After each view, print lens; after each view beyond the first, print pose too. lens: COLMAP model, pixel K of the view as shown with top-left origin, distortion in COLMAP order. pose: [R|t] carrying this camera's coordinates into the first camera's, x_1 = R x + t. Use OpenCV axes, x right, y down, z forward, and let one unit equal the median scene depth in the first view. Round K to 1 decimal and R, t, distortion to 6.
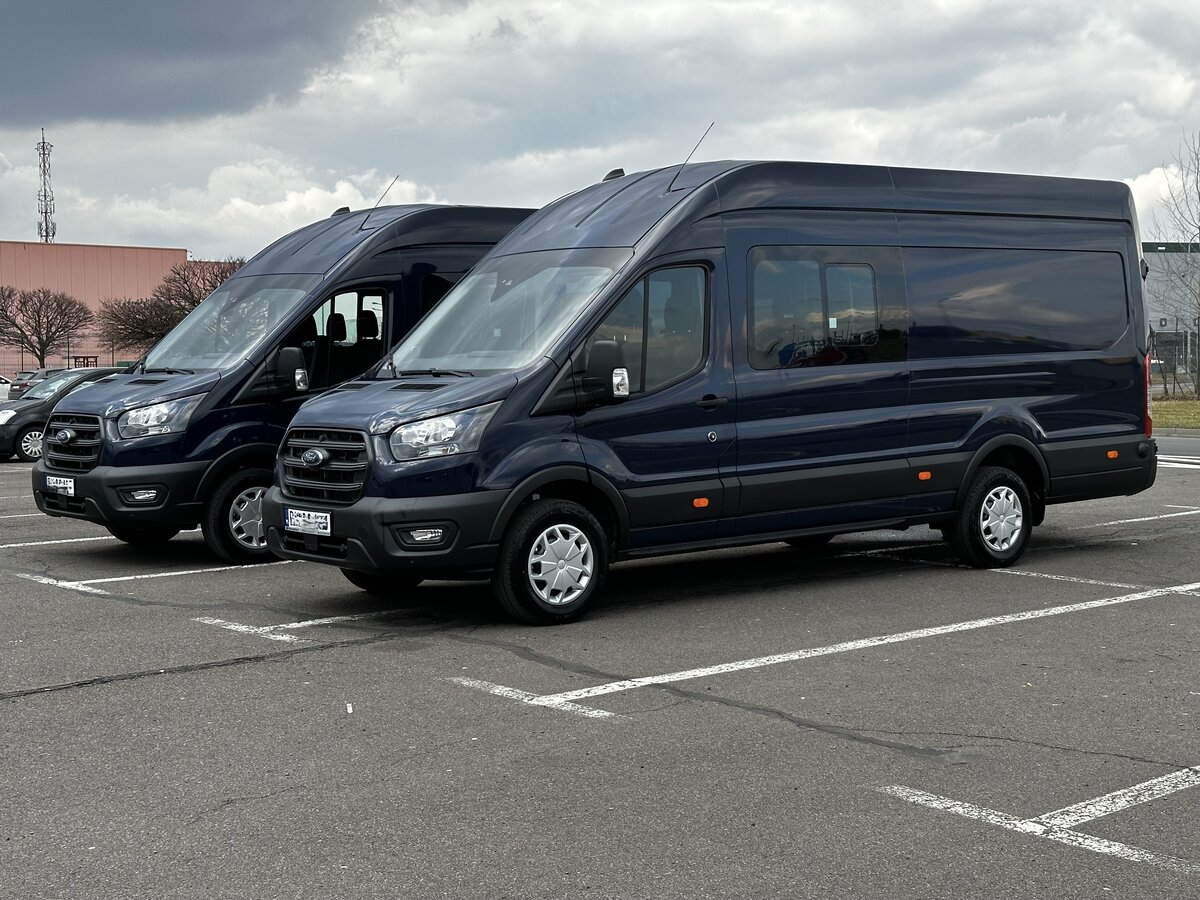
lens RADIAL K [[1671.4, 0, 600.0], [0, 1671.4, 450.0], [0, 0, 1]] dist [0.036972, 0.020704]
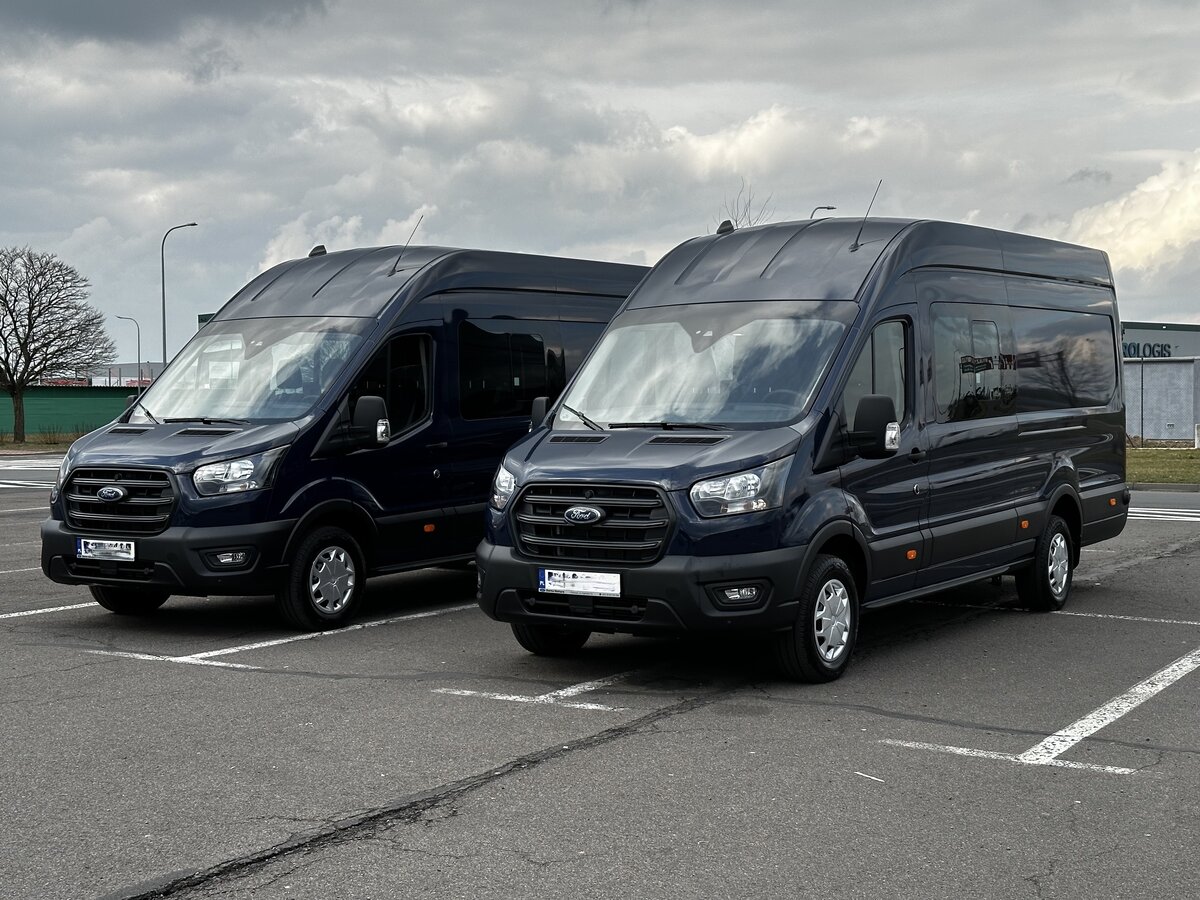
lens RADIAL K [[1671.4, 0, 600.0], [0, 1671.4, 450.0], [0, 0, 1]] dist [0.036972, 0.020704]
pose [[0.955189, -0.001292, 0.295992, -0.409391], [0.009288, 0.999629, -0.025611, -0.007479], [-0.295849, 0.027213, 0.954847, 0.081883]]
